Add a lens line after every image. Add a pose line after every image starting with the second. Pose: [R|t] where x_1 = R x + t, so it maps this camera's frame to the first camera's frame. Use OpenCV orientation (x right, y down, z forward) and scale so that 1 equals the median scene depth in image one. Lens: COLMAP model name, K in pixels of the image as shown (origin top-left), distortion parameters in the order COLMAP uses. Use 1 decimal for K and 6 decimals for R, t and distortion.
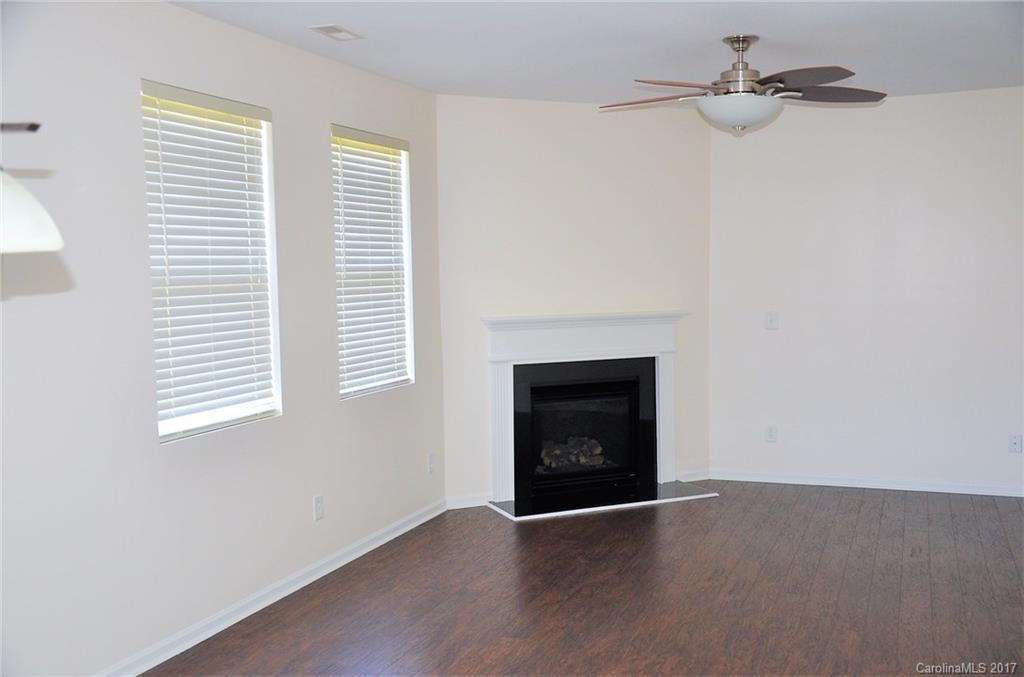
lens RADIAL K [[1062.0, 0, 512.0], [0, 1062.0, 338.5], [0, 0, 1]] dist [0.004466, 0.002640]
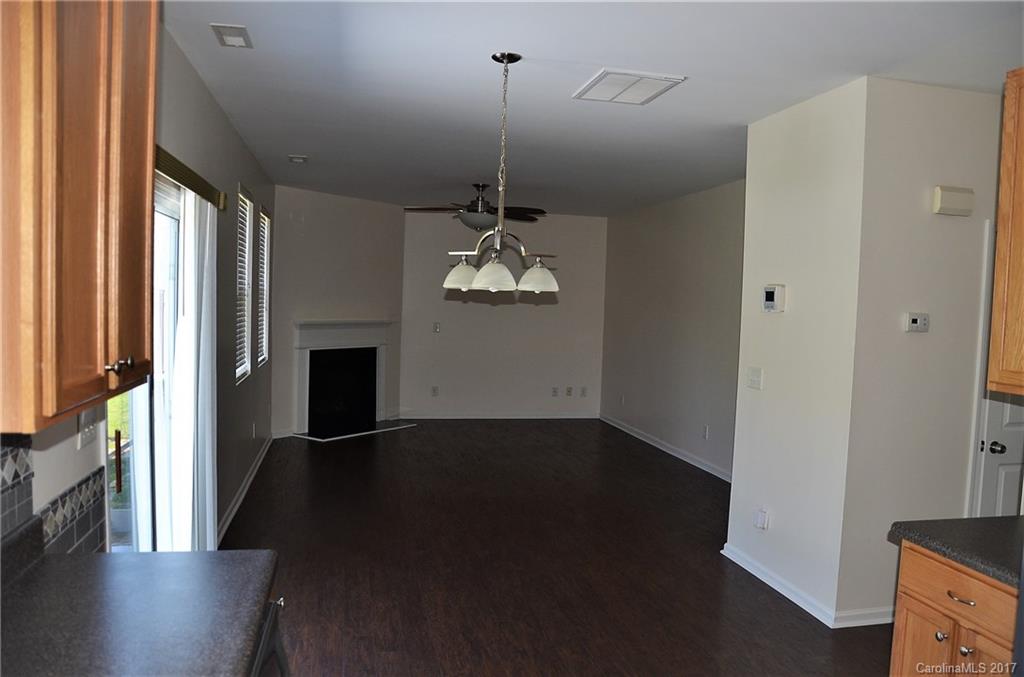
lens RADIAL K [[797.0, 0, 512.0], [0, 797.0, 338.5], [0, 0, 1]] dist [-0.004749, -0.001130]
pose [[0.848510, 0.015096, 0.528964, -0.398177], [-0.008433, 0.999852, -0.015007, 0.022717], [-0.529112, 0.008273, 0.848512, -0.231923]]
